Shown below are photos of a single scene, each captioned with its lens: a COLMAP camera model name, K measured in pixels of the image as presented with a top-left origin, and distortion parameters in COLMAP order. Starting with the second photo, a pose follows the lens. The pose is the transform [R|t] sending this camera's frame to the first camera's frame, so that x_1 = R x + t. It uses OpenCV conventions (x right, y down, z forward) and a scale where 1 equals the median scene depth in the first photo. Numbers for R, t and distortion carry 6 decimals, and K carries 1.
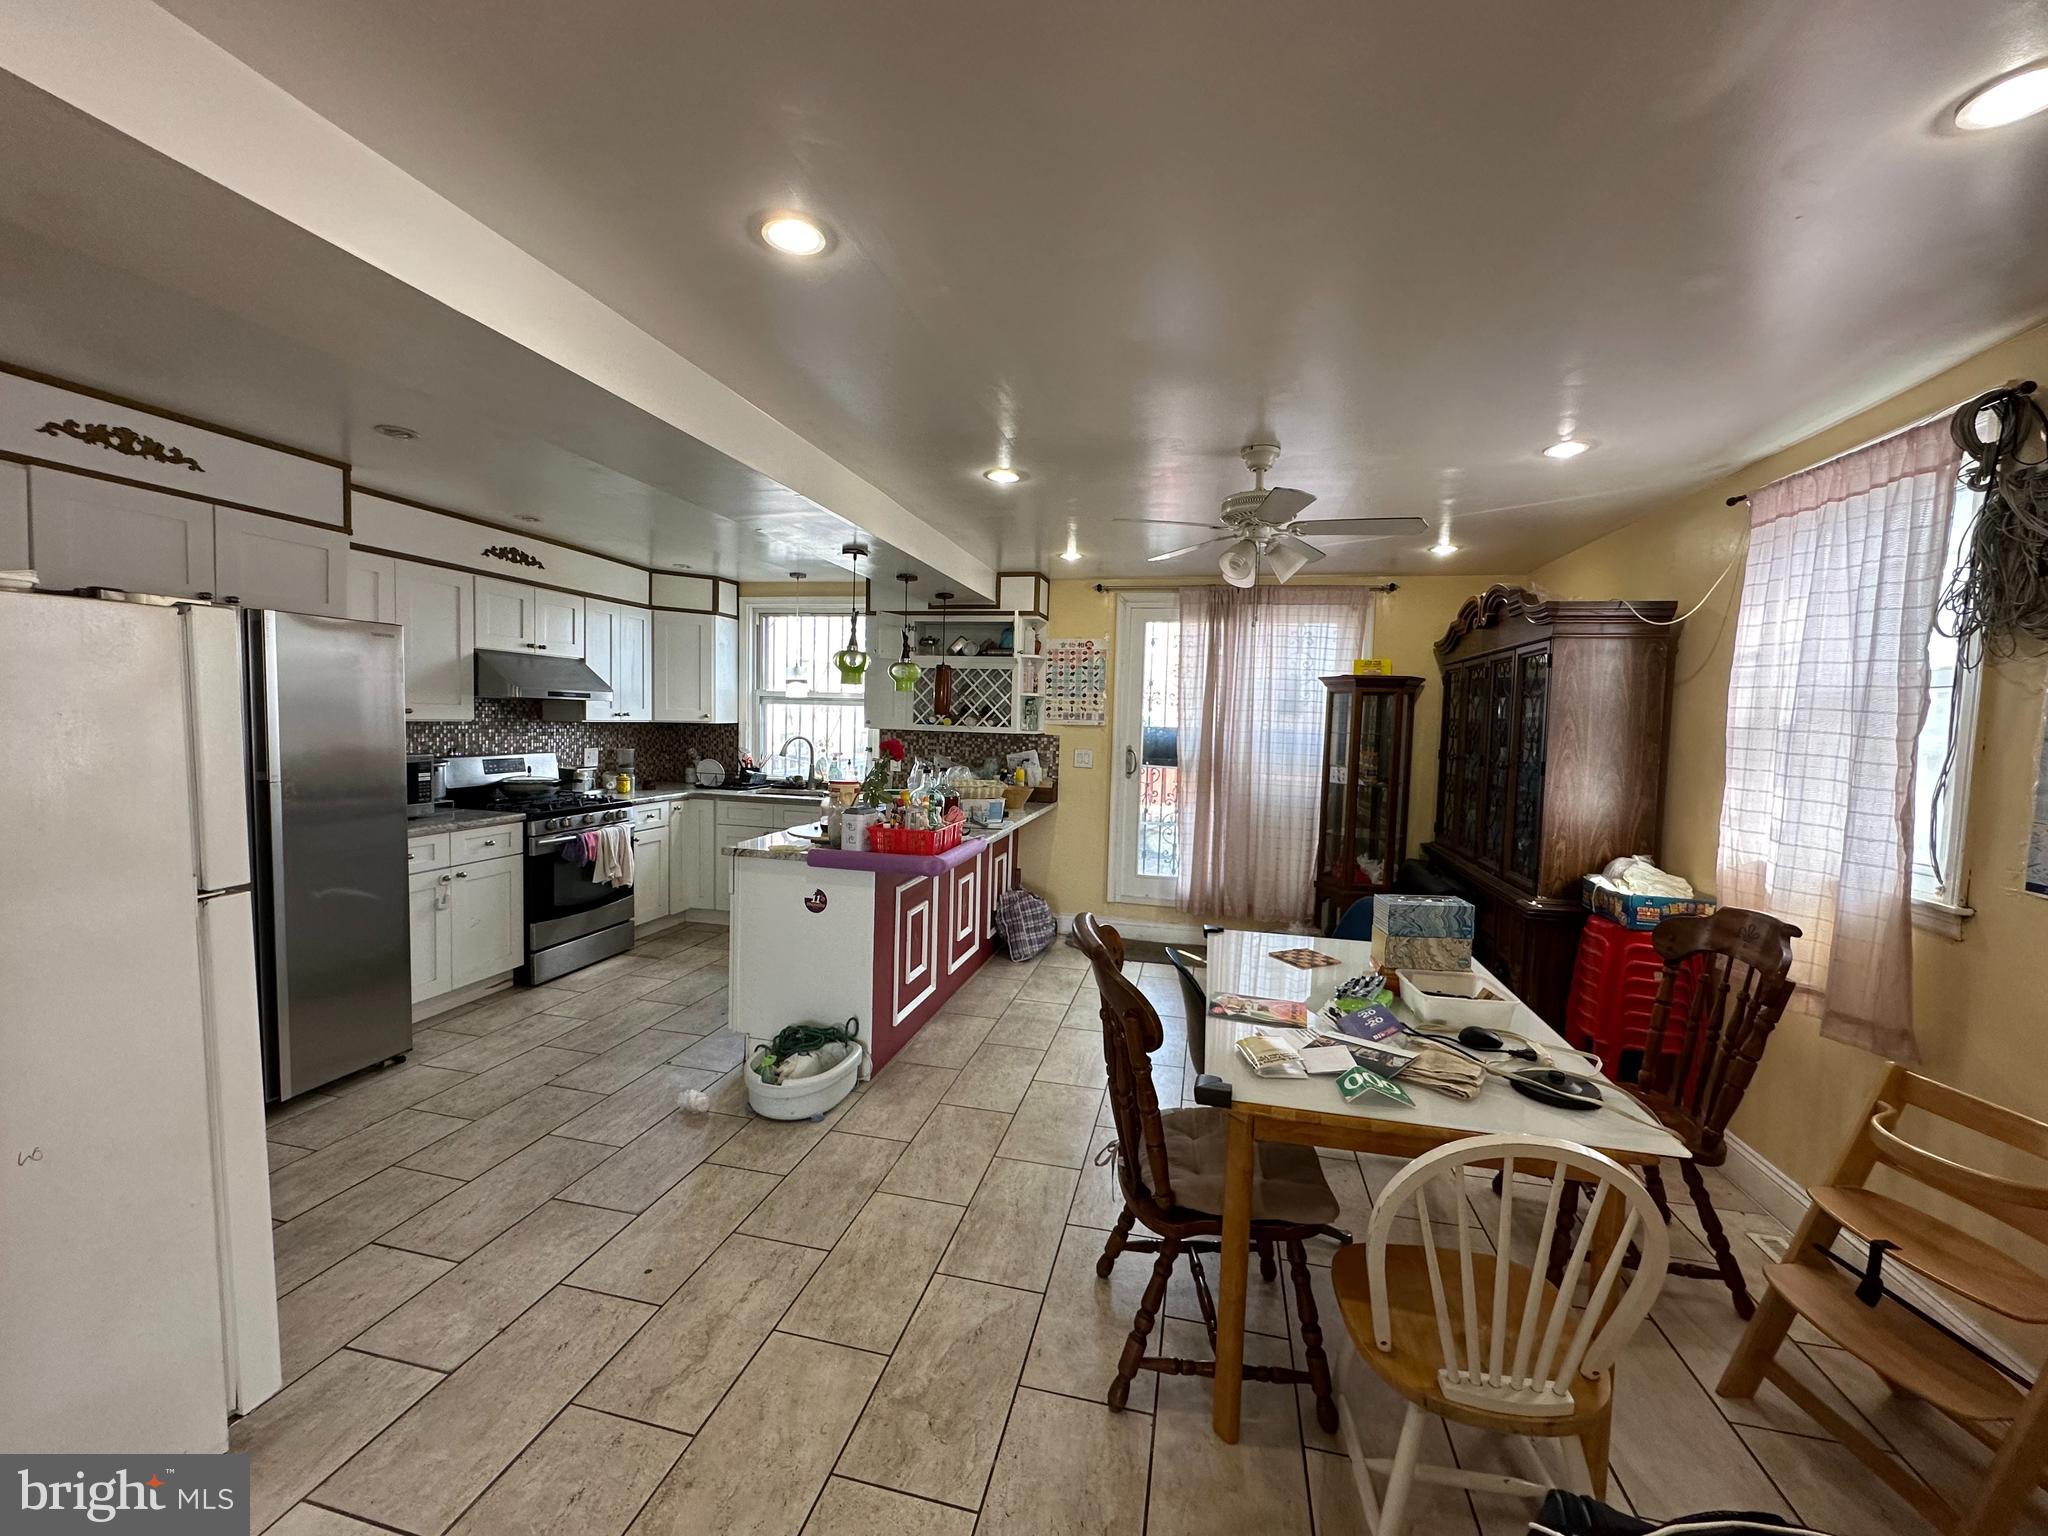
lens RADIAL K [[816.6, 0, 1025.4], [0, 816.6, 767.4], [0, 0, 1]] dist [-0.001993, 0.000522]
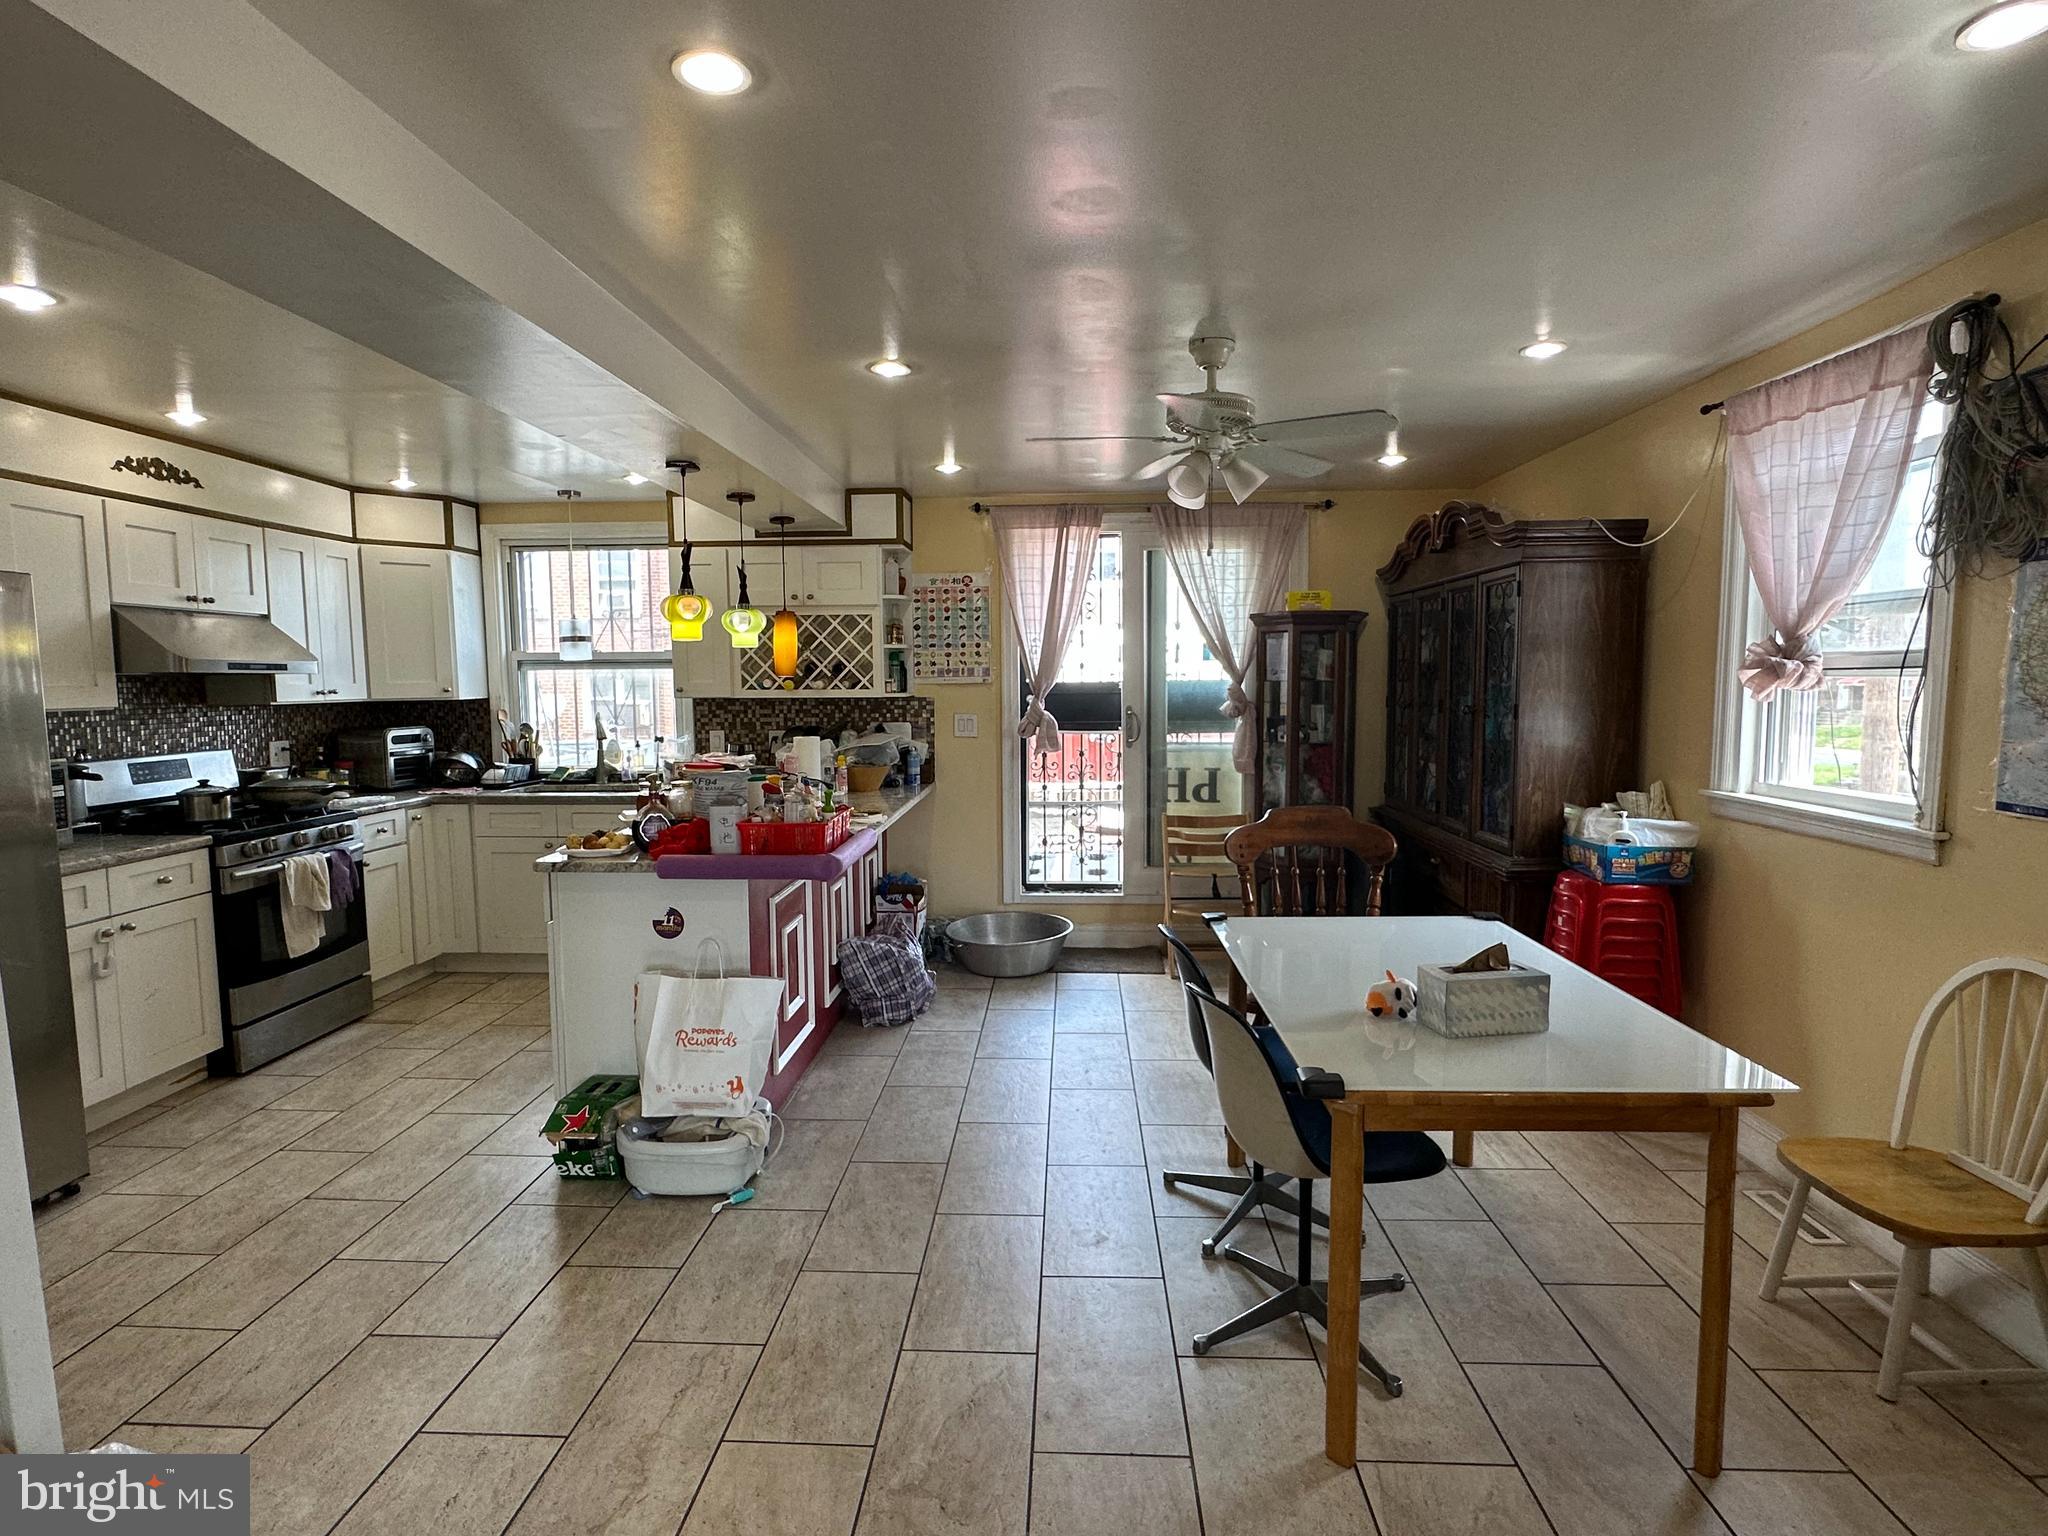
lens RADIAL K [[1068.2, 0, 1018.0], [0, 1068.2, 775.1], [0, 0, 1]] dist [-0.000639, 0.000373]
pose [[0.983753, -0.052035, 0.171823, -0.067225], [0.046378, 0.998247, 0.036773, 0.001603], [-0.173435, -0.028206, 0.984441, -0.030909]]
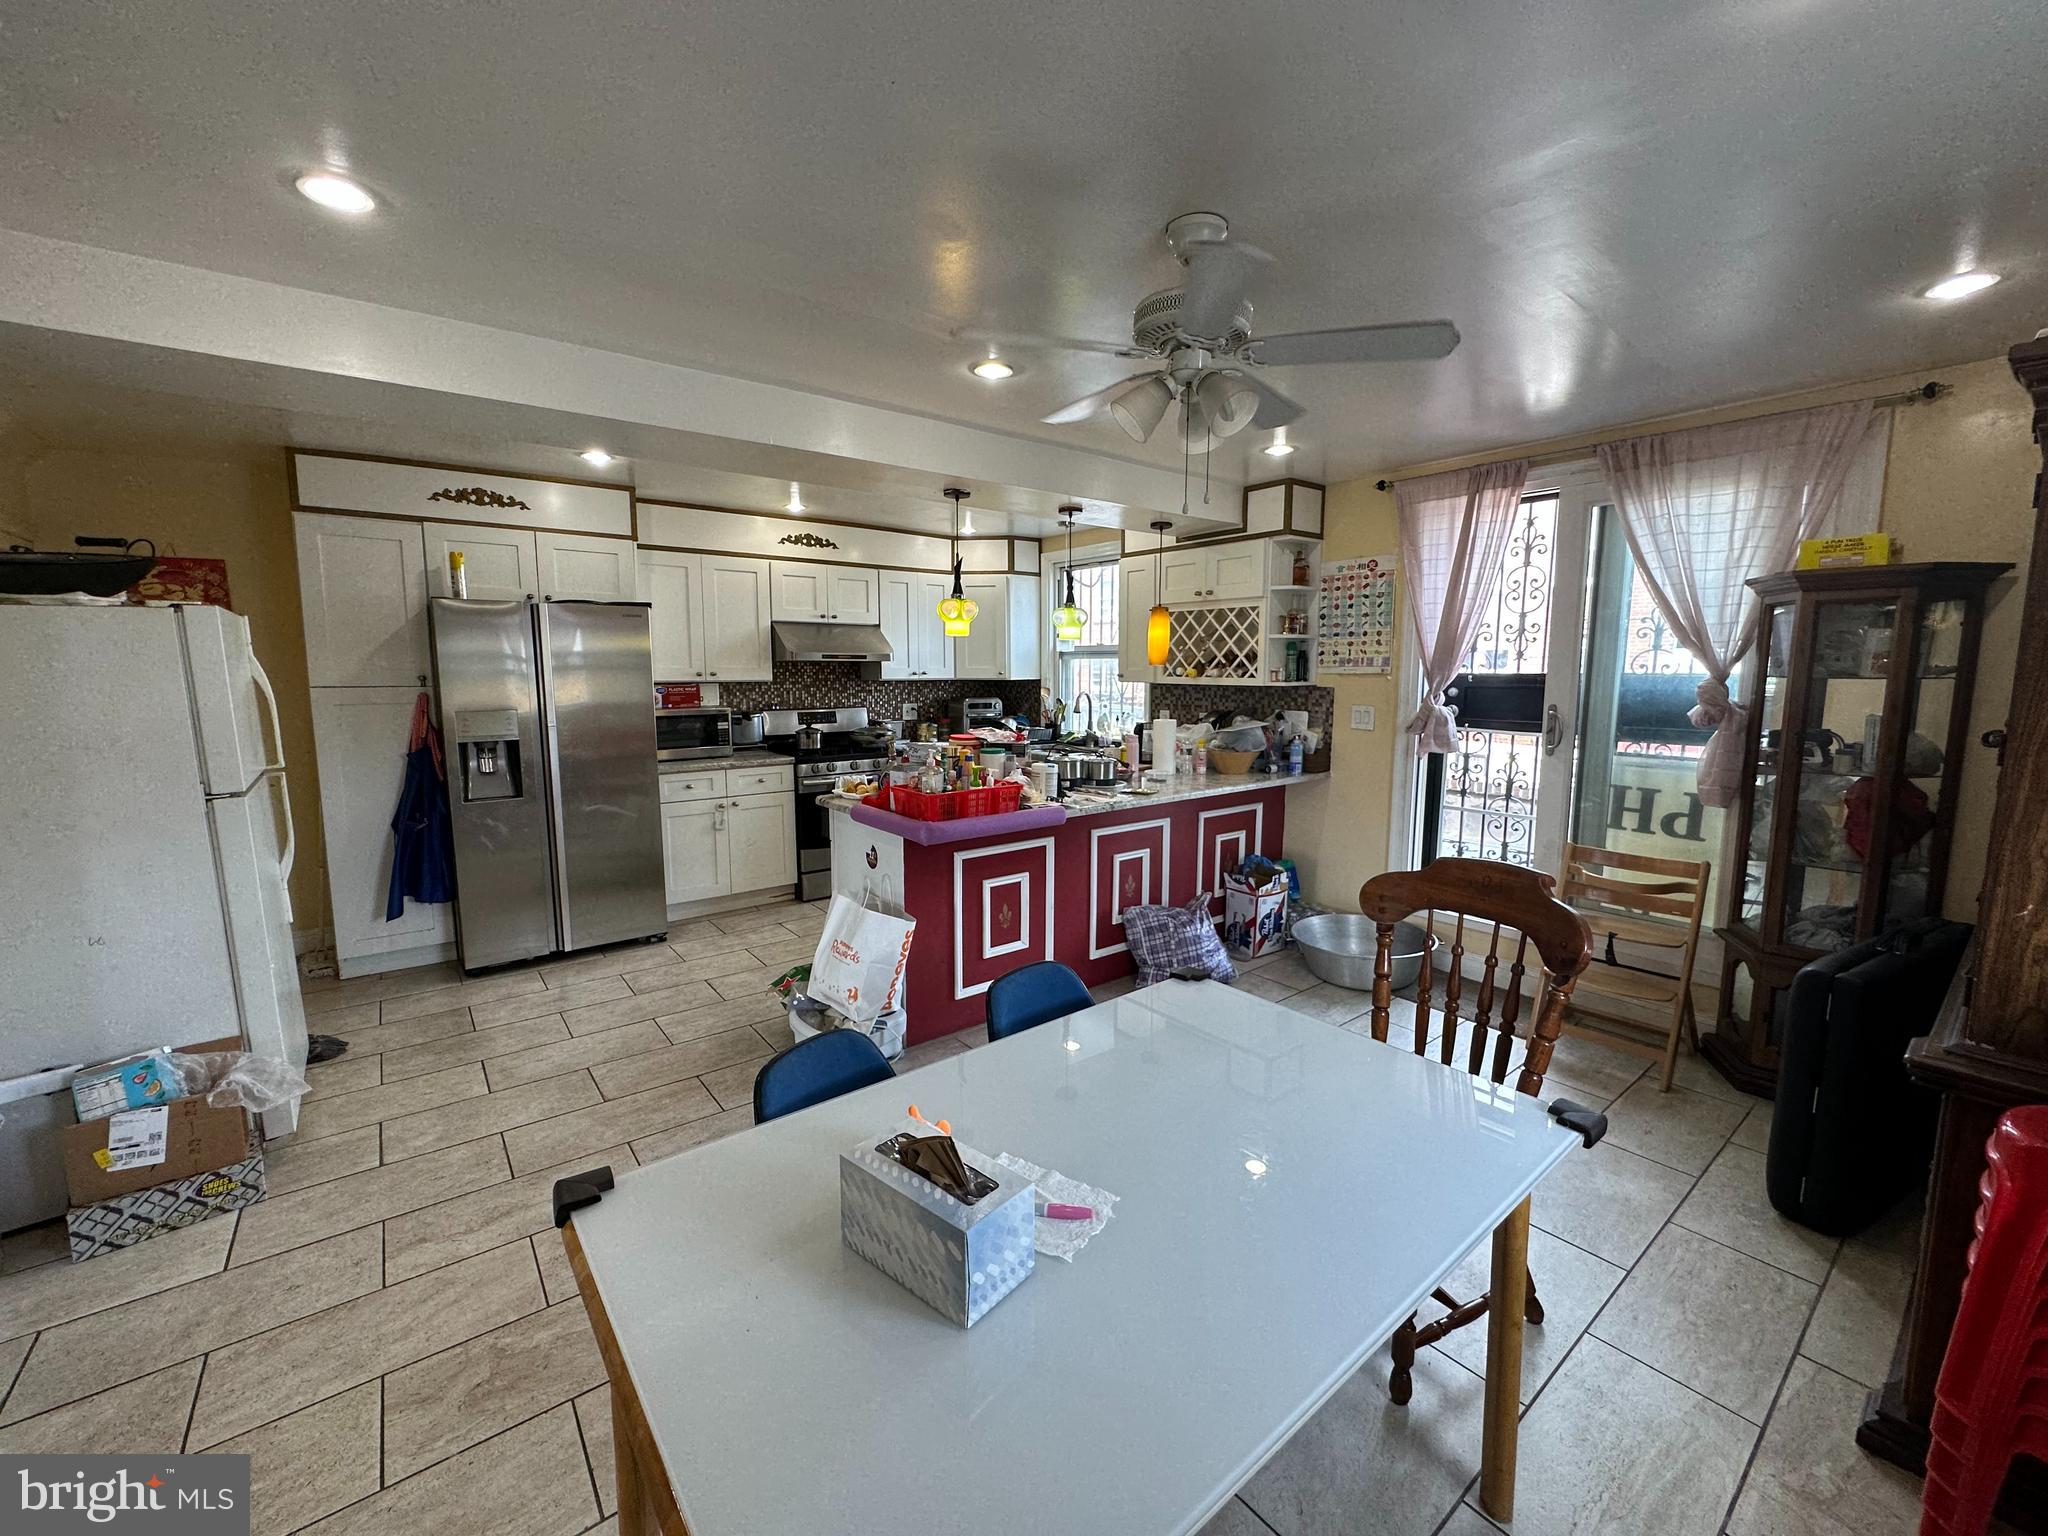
lens RADIAL K [[816.6, 0, 1025.4], [0, 816.6, 767.4], [0, 0, 1]] dist [-0.001993, 0.000522]
pose [[0.779045, 0.049289, -0.625027, 0.344426], [-0.016639, 0.998179, 0.057975, -0.003730], [0.626747, -0.034765, 0.778447, 0.237974]]
